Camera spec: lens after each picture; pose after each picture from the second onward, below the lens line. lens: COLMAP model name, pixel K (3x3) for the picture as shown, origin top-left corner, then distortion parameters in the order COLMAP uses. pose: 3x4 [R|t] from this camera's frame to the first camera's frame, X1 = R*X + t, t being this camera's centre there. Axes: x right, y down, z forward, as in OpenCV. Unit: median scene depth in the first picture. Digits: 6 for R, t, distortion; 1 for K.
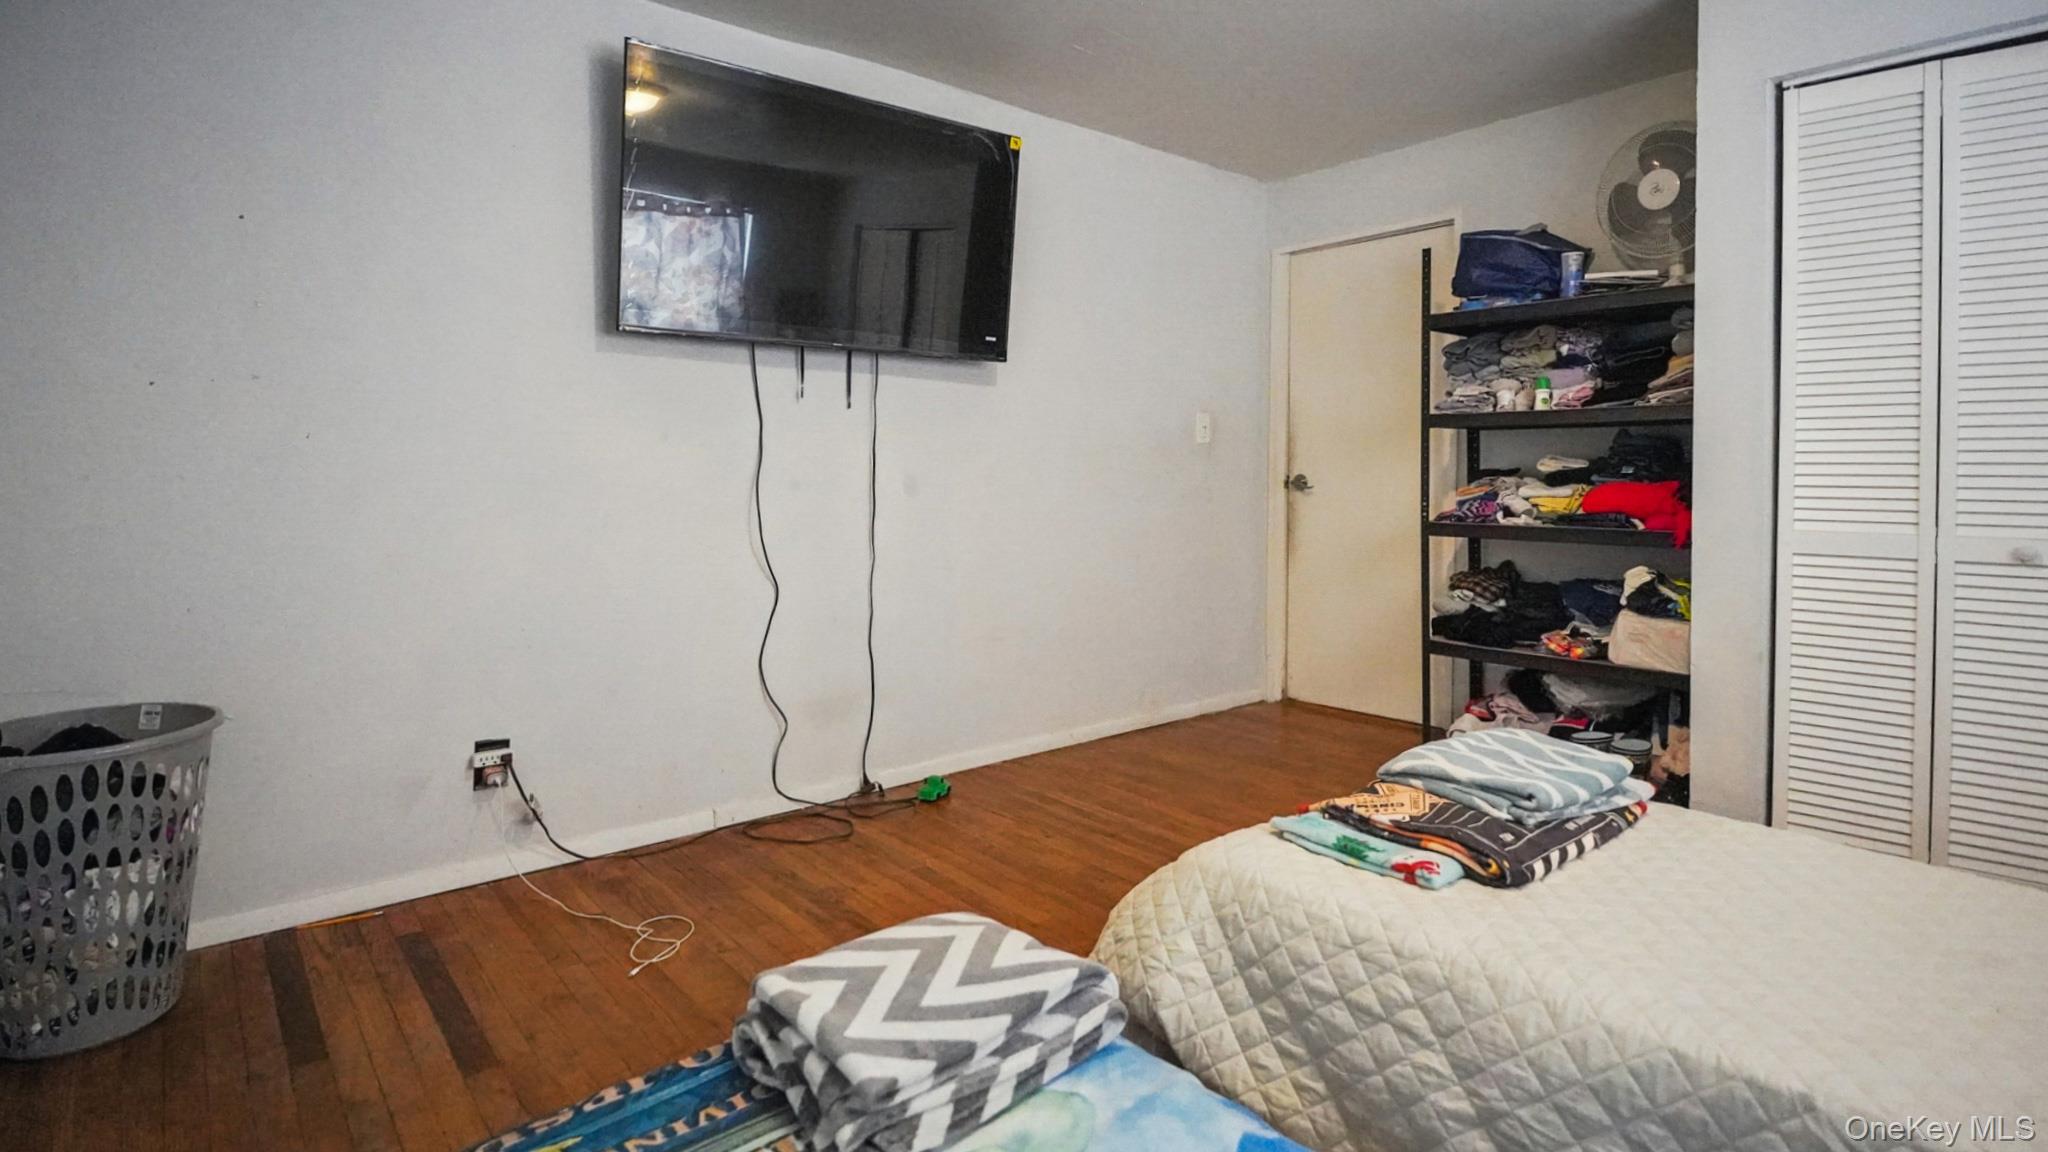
lens RADIAL K [[1039.7, 0, 1022.2], [0, 1039.7, 462.8], [0, 0, 1]] dist [-0.000148, 0.000068]
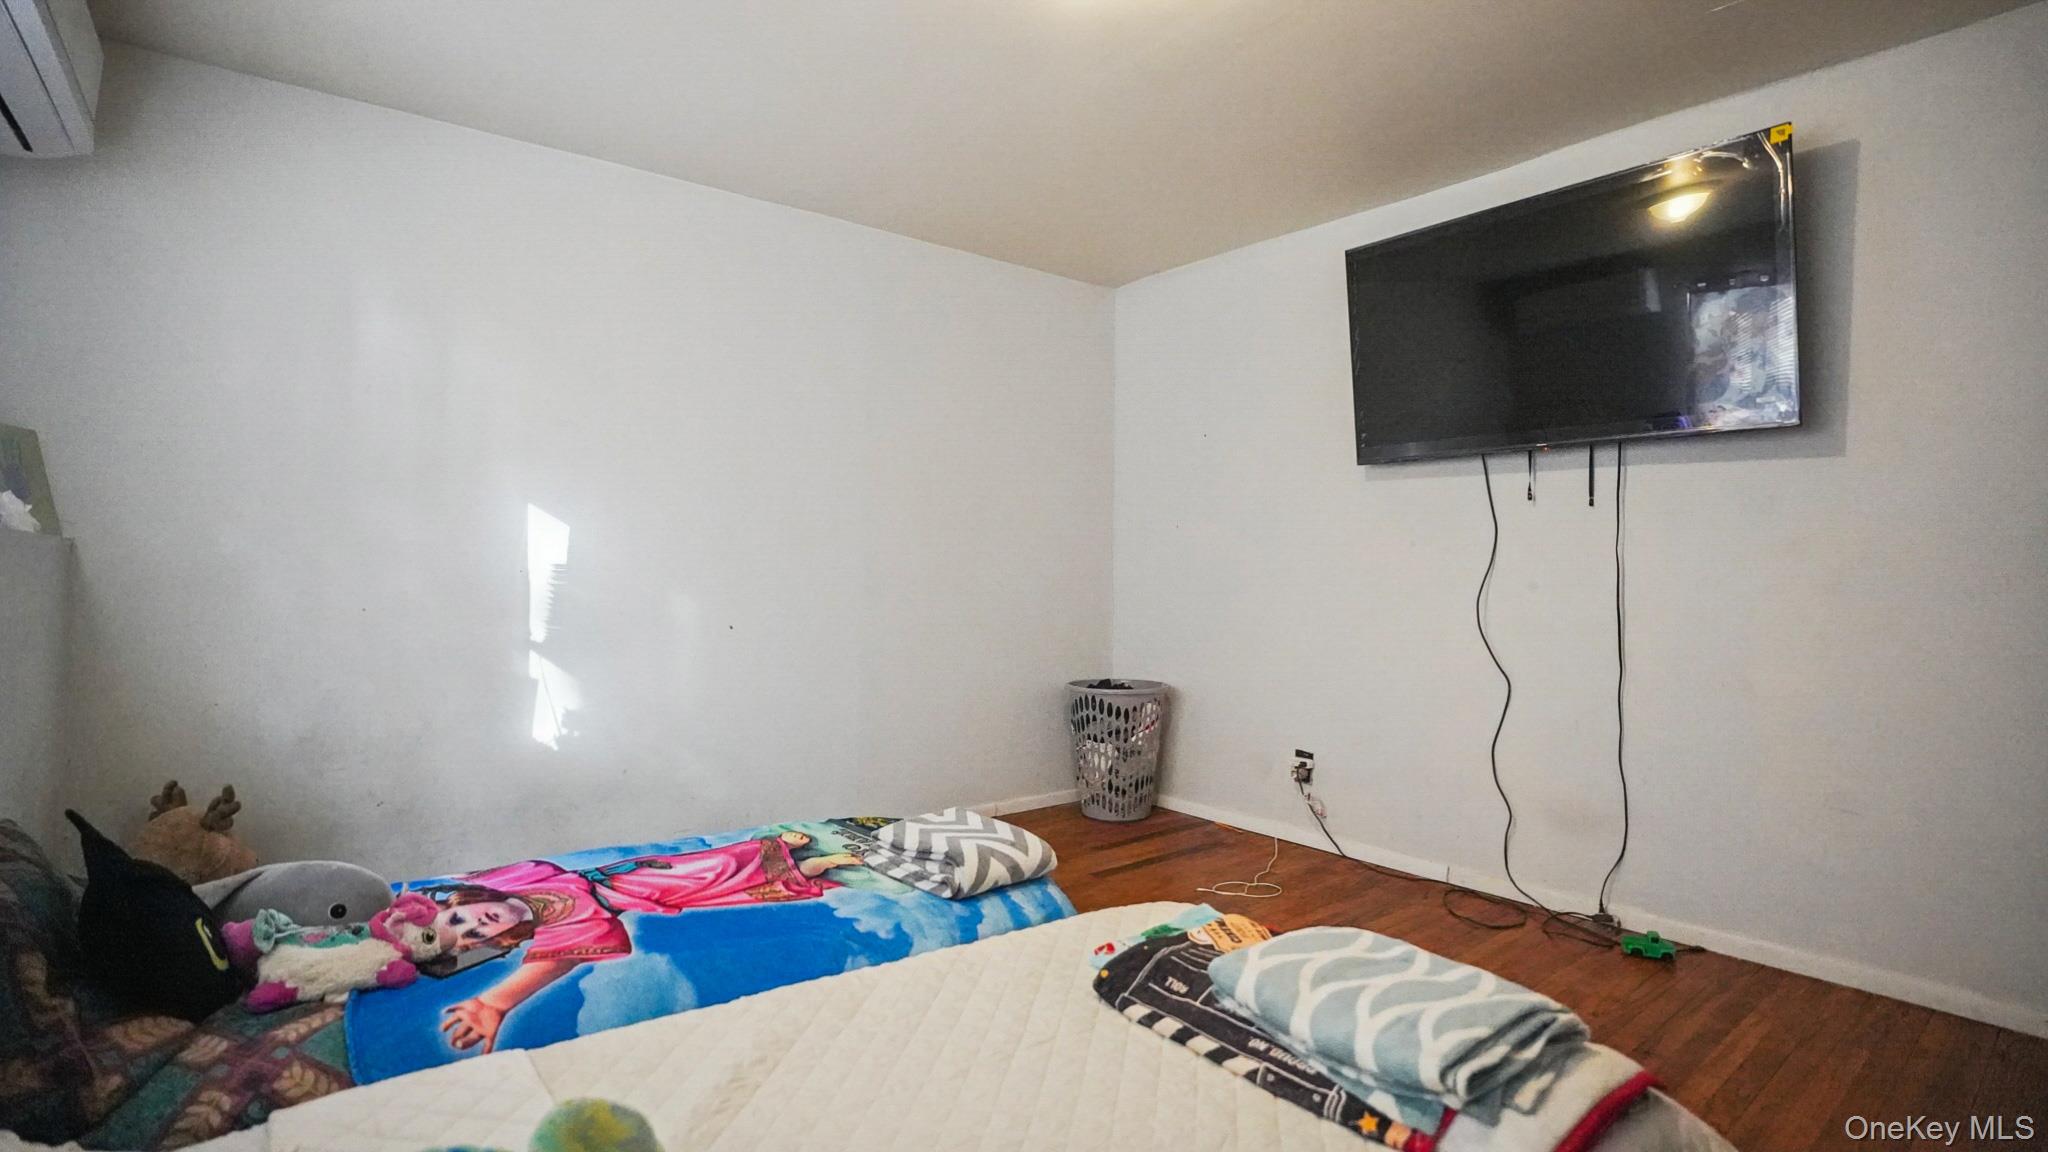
lens RADIAL K [[1009.9, 0, 1024.0], [0, 1009.9, 576.0], [0, 0, 1]] dist [-0.000649, -0.000055]
pose [[-0.036251, 0.004901, -0.999331, 0.815182], [-0.002300, 0.999985, 0.004988, 0.007577], [0.999340, 0.002479, -0.036239, 0.558233]]
